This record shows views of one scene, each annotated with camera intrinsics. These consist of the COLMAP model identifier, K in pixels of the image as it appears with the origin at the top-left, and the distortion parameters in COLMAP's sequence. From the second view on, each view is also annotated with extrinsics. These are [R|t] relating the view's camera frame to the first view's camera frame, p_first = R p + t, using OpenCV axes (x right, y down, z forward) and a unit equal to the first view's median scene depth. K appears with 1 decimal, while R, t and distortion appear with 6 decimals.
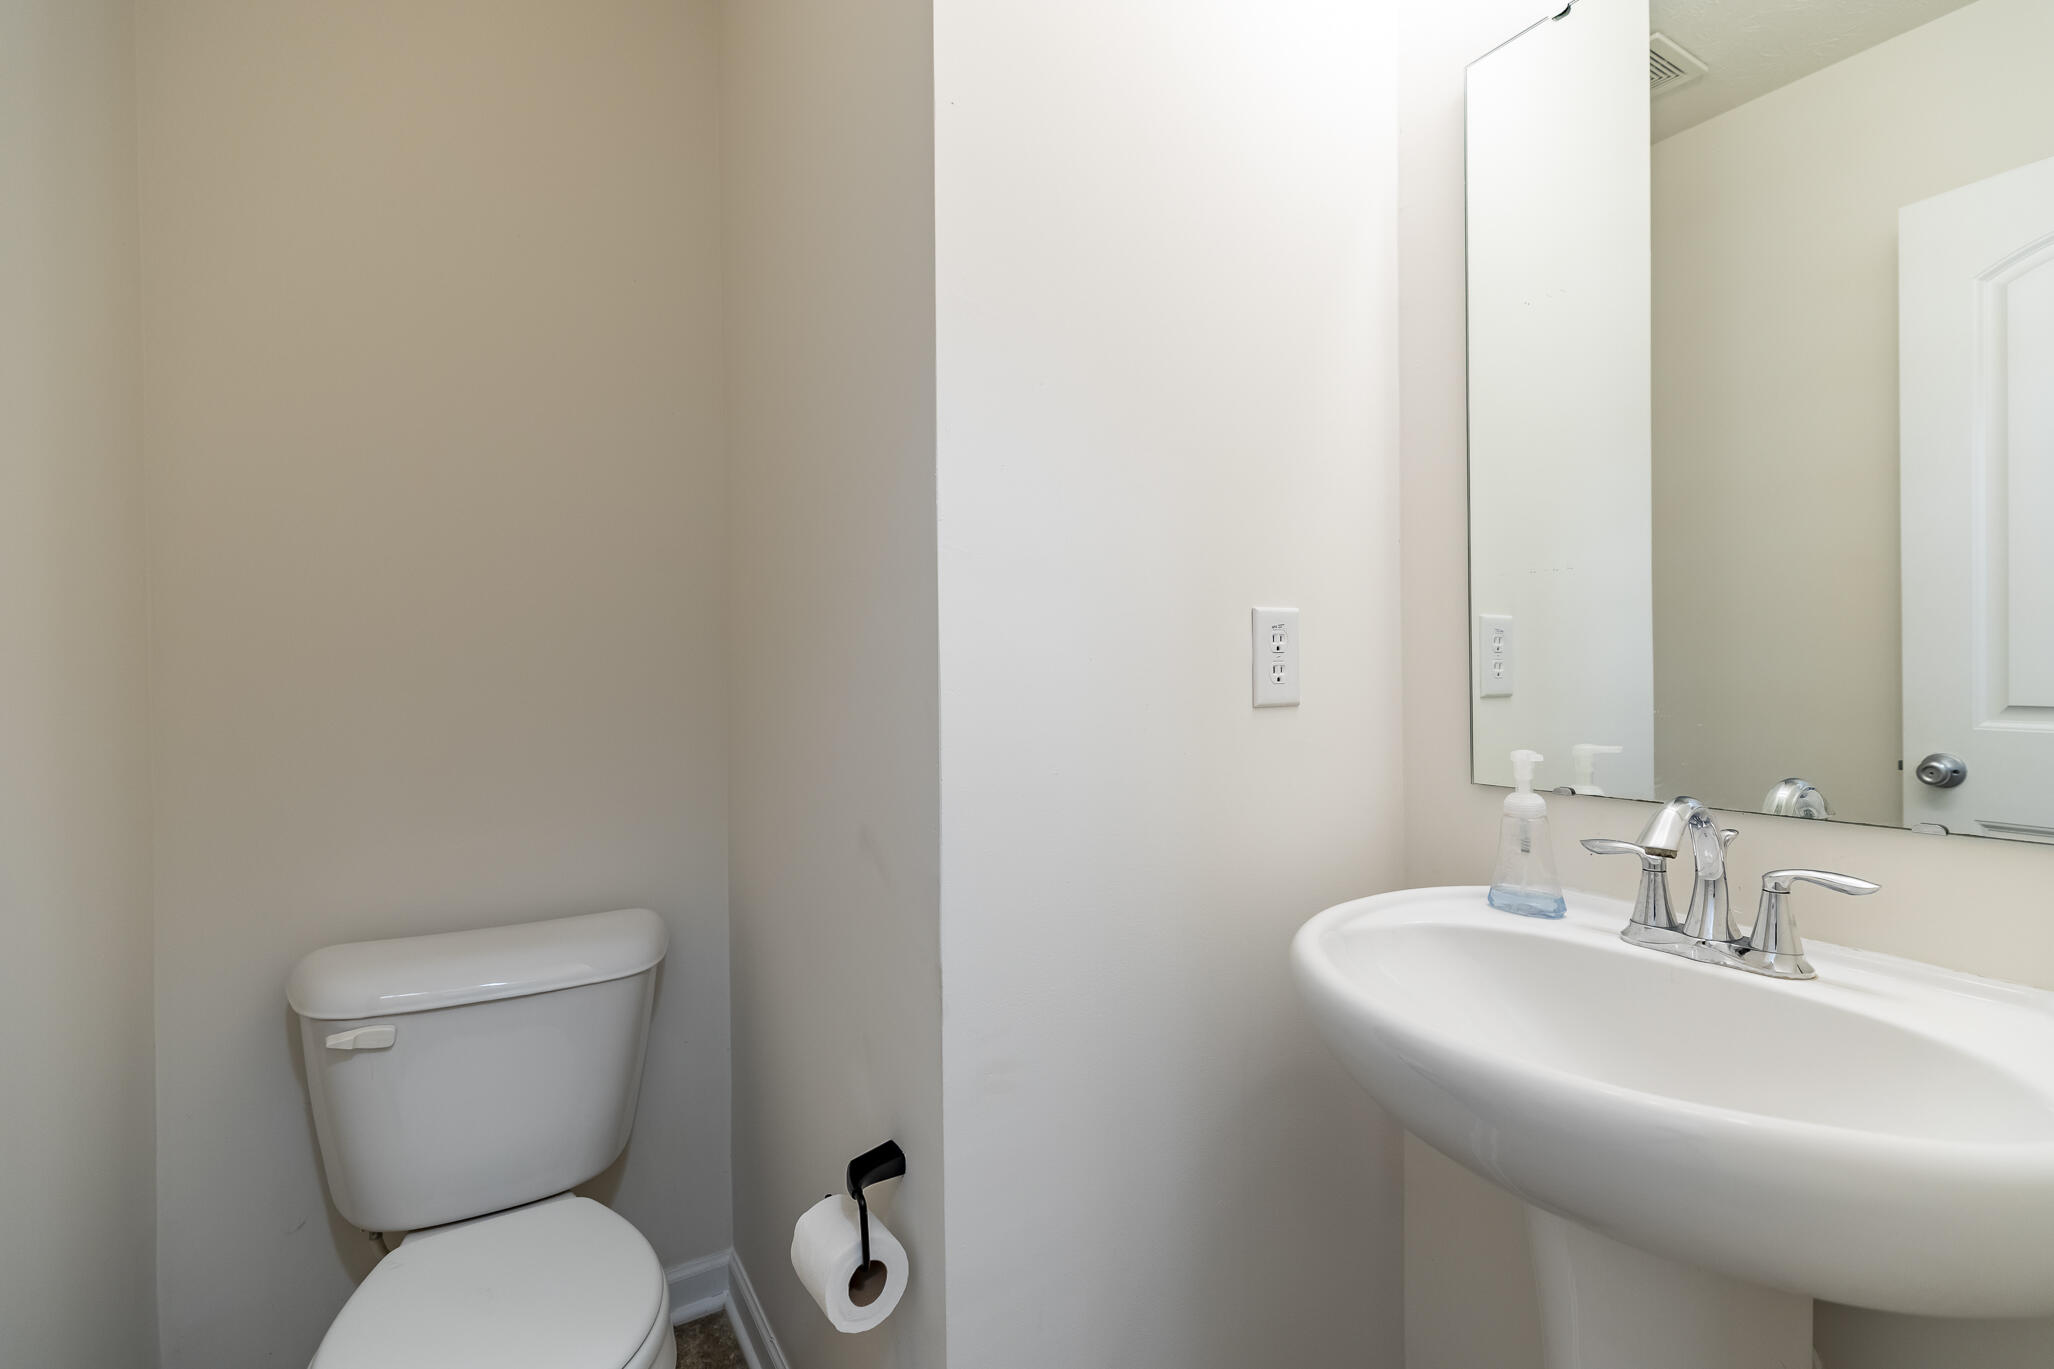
lens RADIAL K [[911.1, 0, 1019.5], [0, 911.1, 671.8], [0, 0, 1]] dist [0.004782, -0.000826]
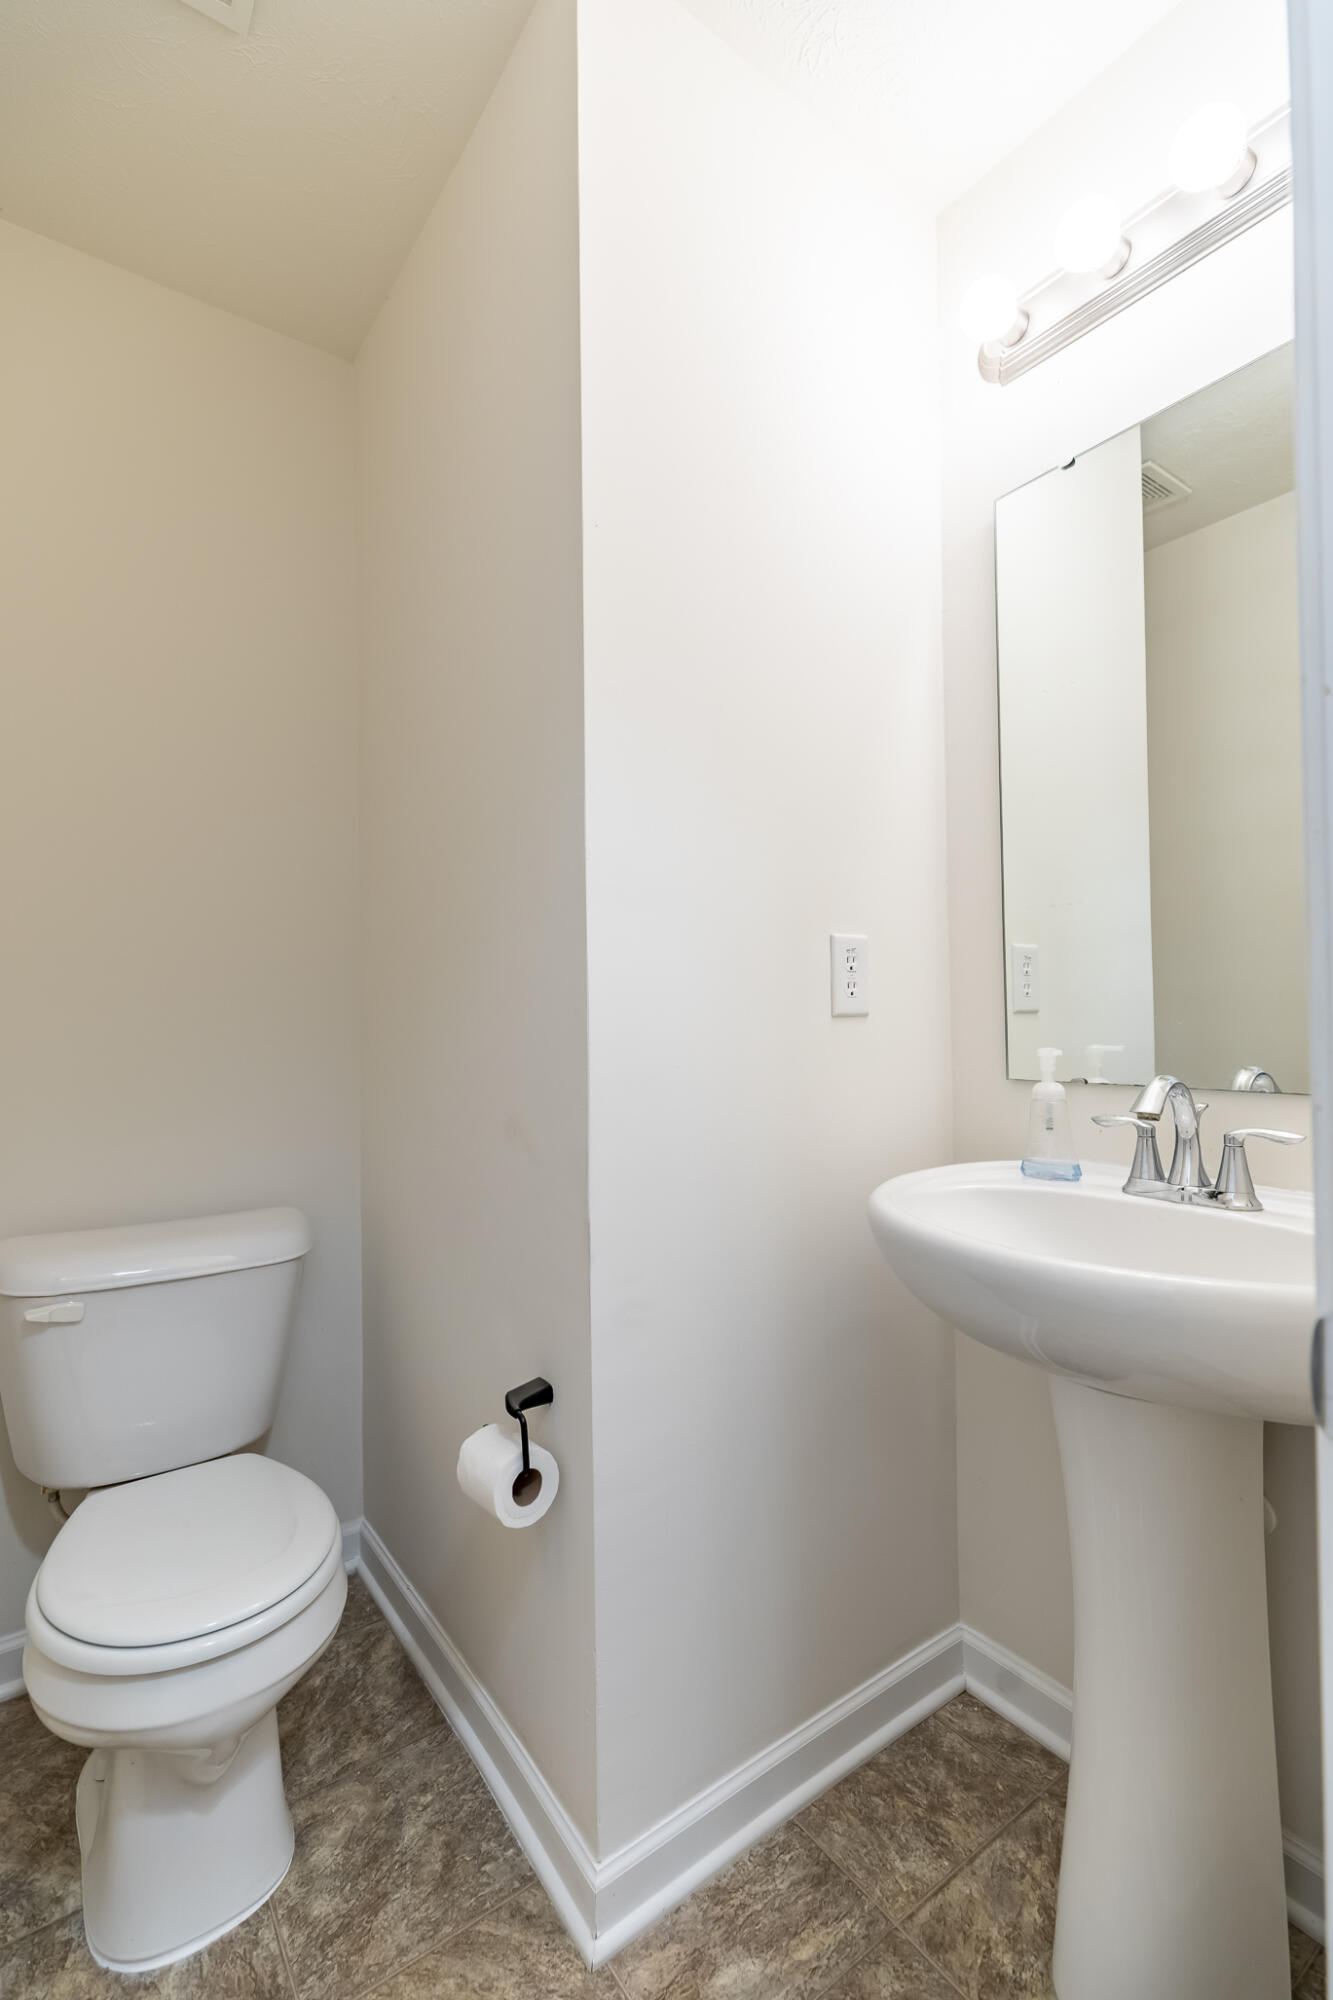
lens RADIAL K [[887.1, 0, 635.6], [0, 887.1, 995.3], [0, 0, 1]] dist [0.004782, -0.000826]
pose [[0.997726, -0.000110, 0.067397, -0.089933], [0.001793, 0.999688, -0.024911, 0.042845], [-0.067373, 0.024975, 0.997415, -0.172591]]
